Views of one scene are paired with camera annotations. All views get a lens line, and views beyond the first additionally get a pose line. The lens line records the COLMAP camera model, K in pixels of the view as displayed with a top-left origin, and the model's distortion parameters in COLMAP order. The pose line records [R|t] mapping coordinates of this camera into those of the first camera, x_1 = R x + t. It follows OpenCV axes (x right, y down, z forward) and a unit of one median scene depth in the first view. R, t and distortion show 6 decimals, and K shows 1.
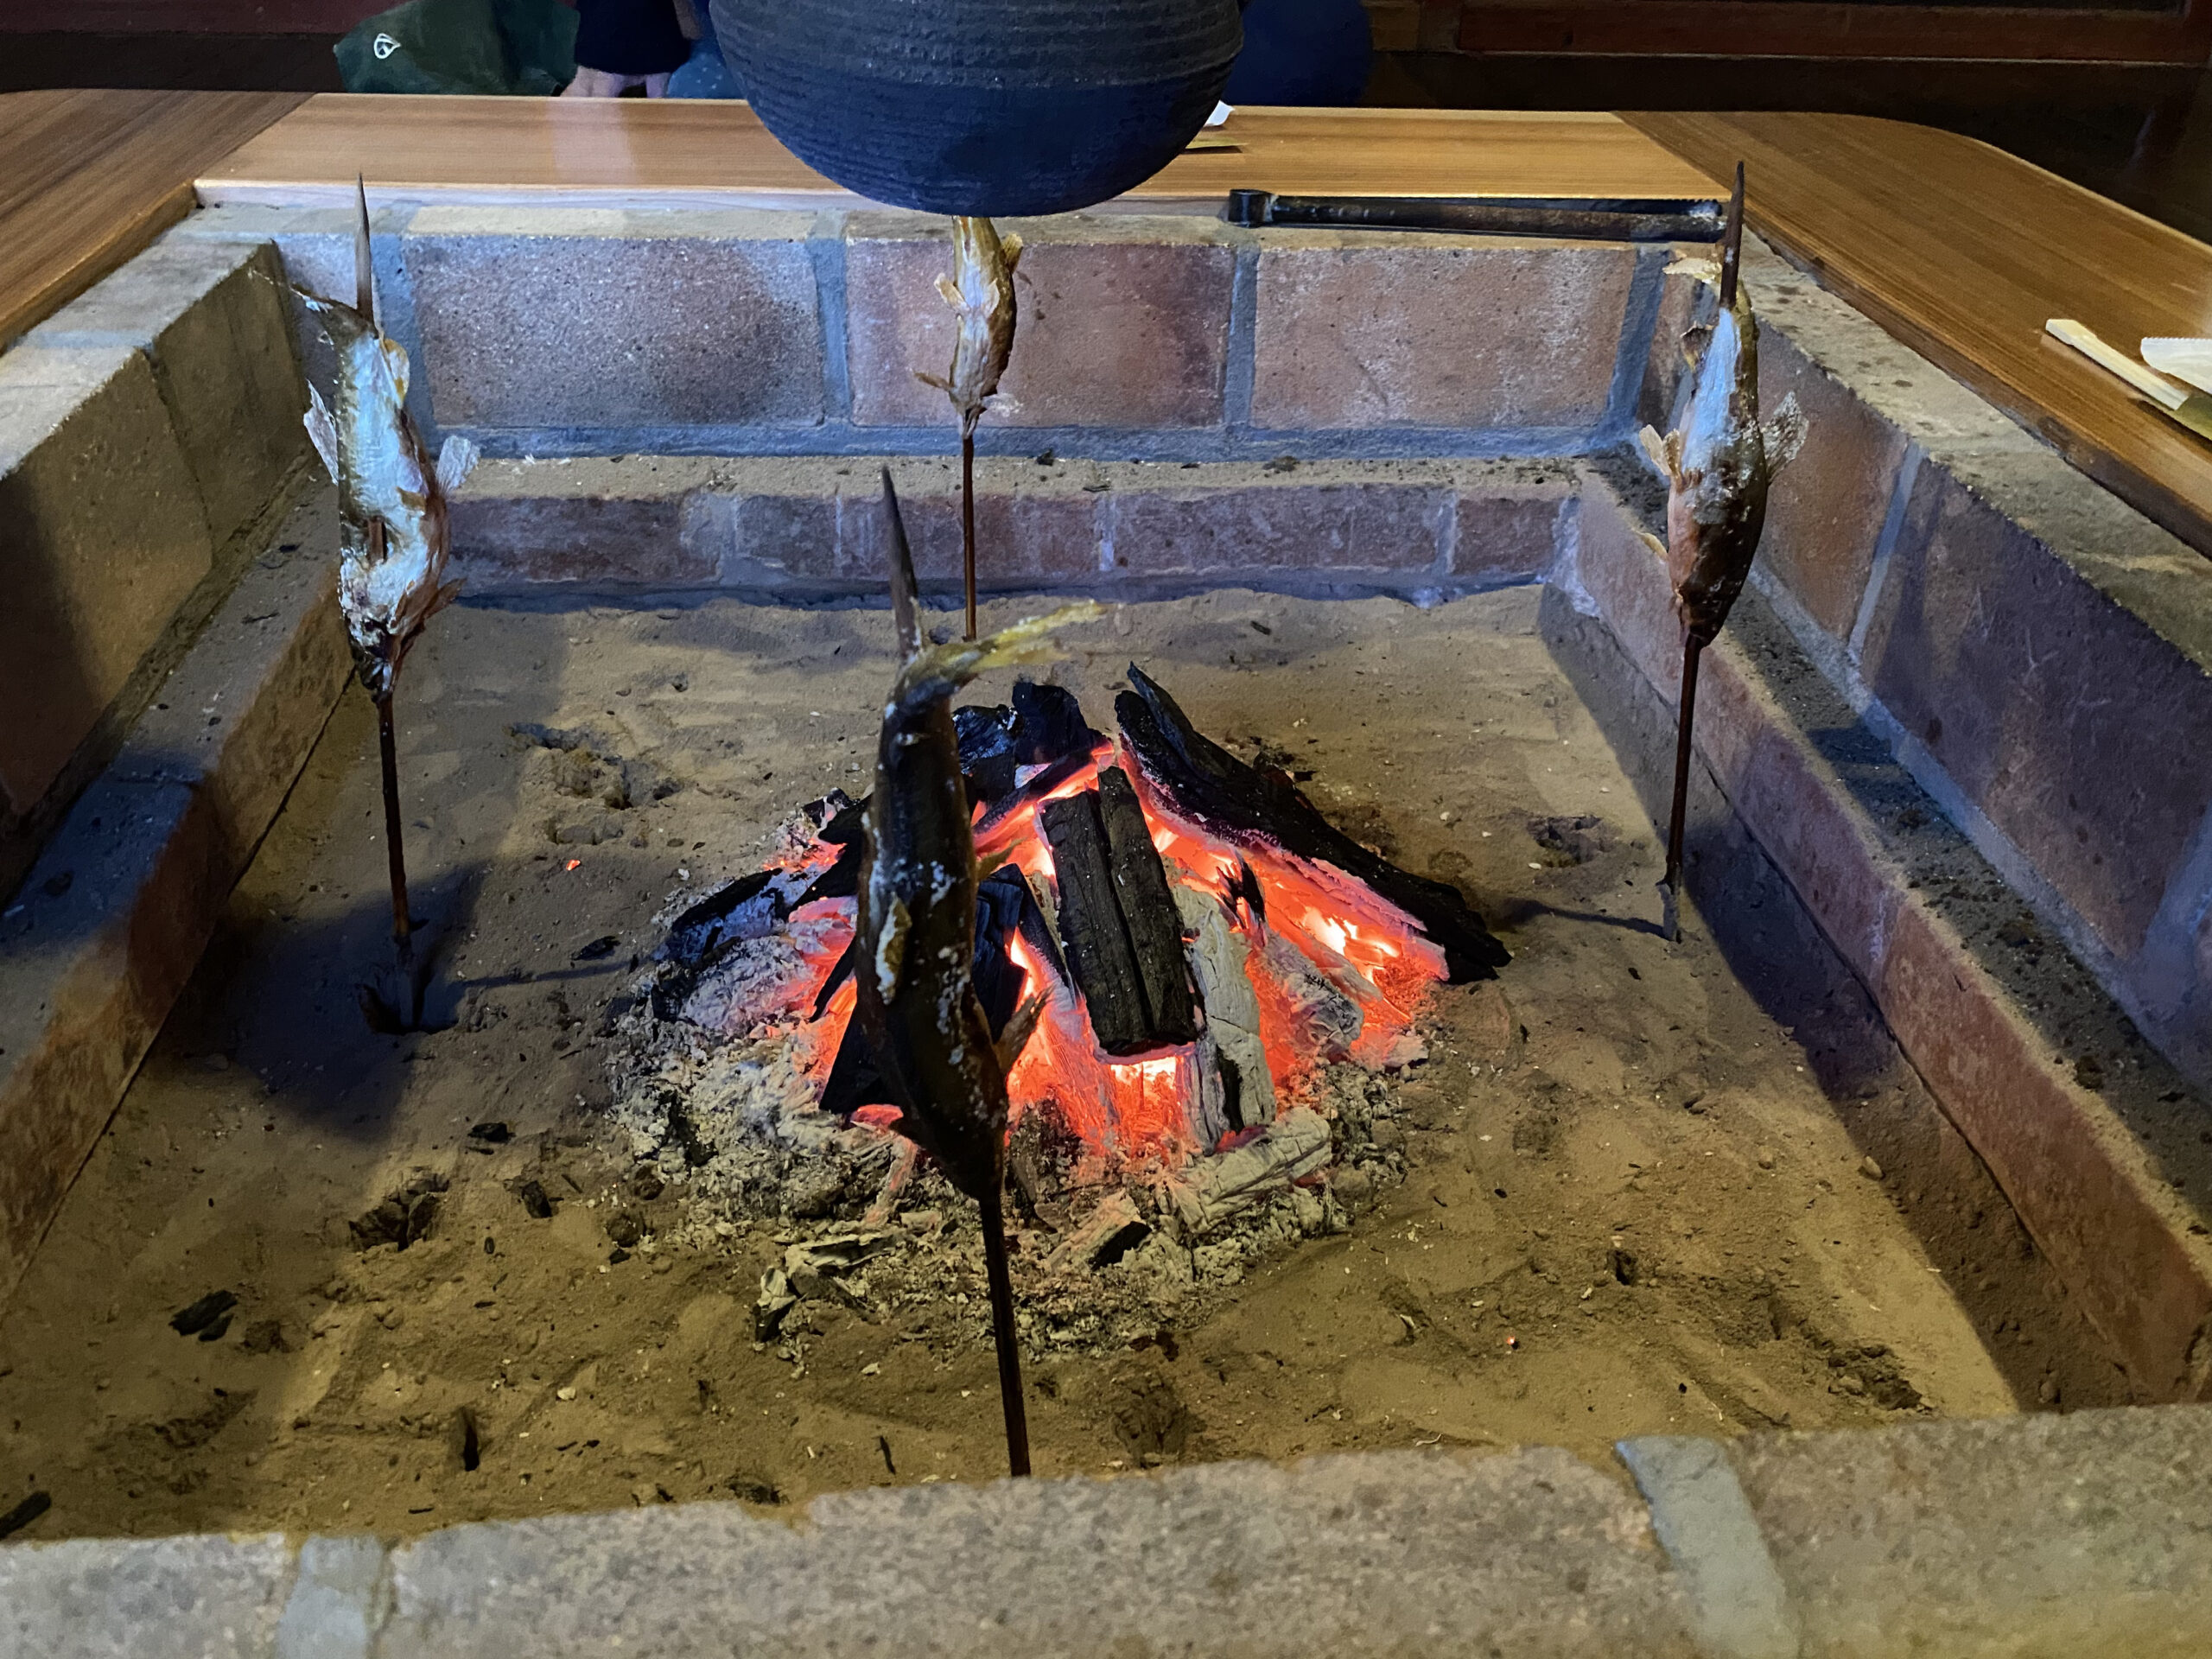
lens RADIAL K [[1652.3, 0, 1119.4], [0, 1652.3, 839.0], [0, 0, 1]] dist [0.021893, -0.043018]
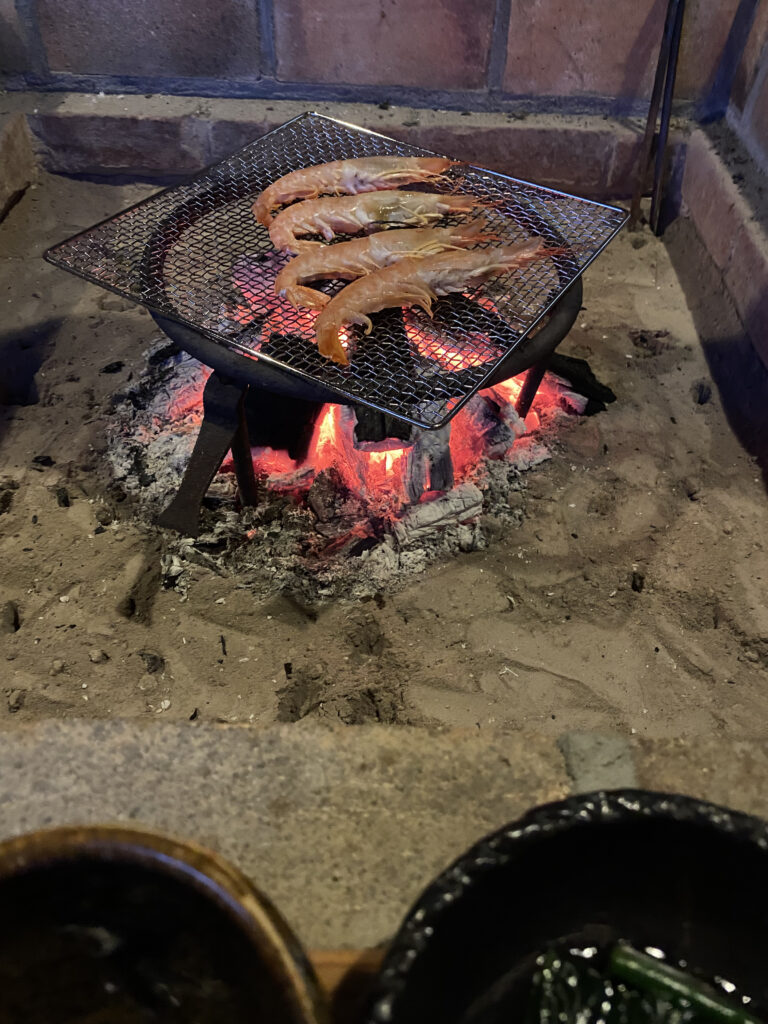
lens RADIAL K [[764.9, 0, 383.6], [0, 764.9, 505.6], [0, 0, 1]] dist [0.021893, -0.043018]
pose [[0.993530, 0.082007, -0.078567, 0.084930], [-0.062499, 0.972430, 0.224664, 0.003820], [0.094824, -0.218300, 0.971264, 0.164553]]
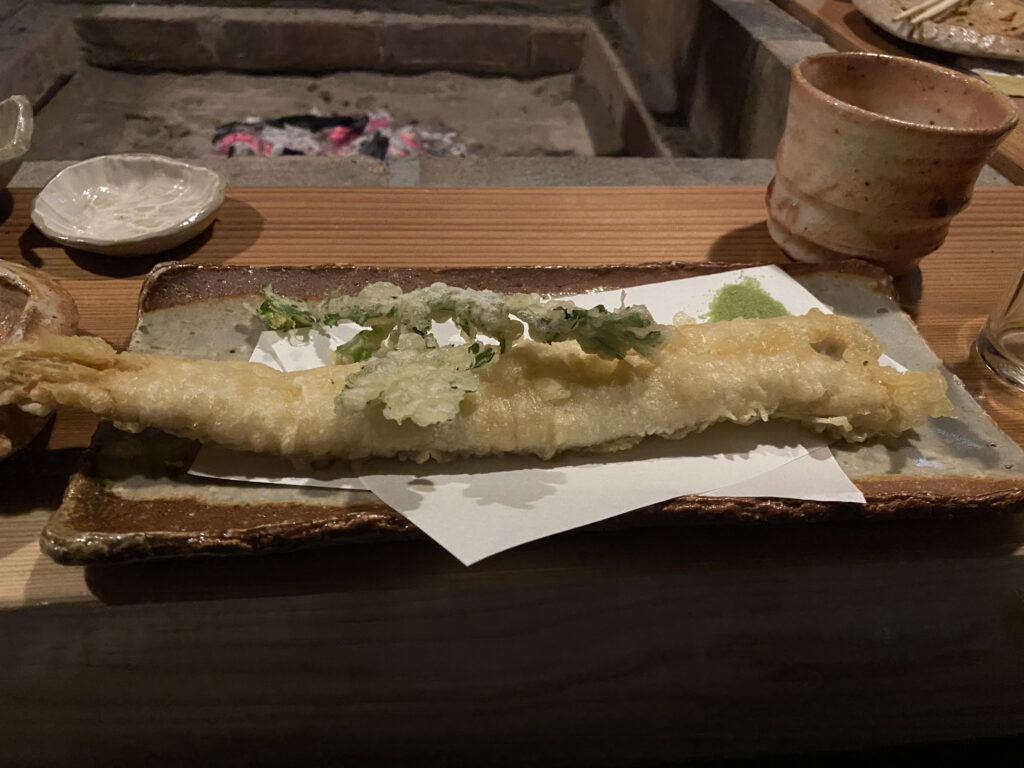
lens RADIAL K [[764.9, 0, 528.1], [0, 764.9, 389.0], [0, 0, 1]] dist [0.021893, -0.043018]
pose [[0.999424, -0.003465, 0.033744, 0.247333], [0.000268, 0.995547, 0.094269, 0.313915], [-0.033921, -0.094206, 0.994975, -0.217962]]
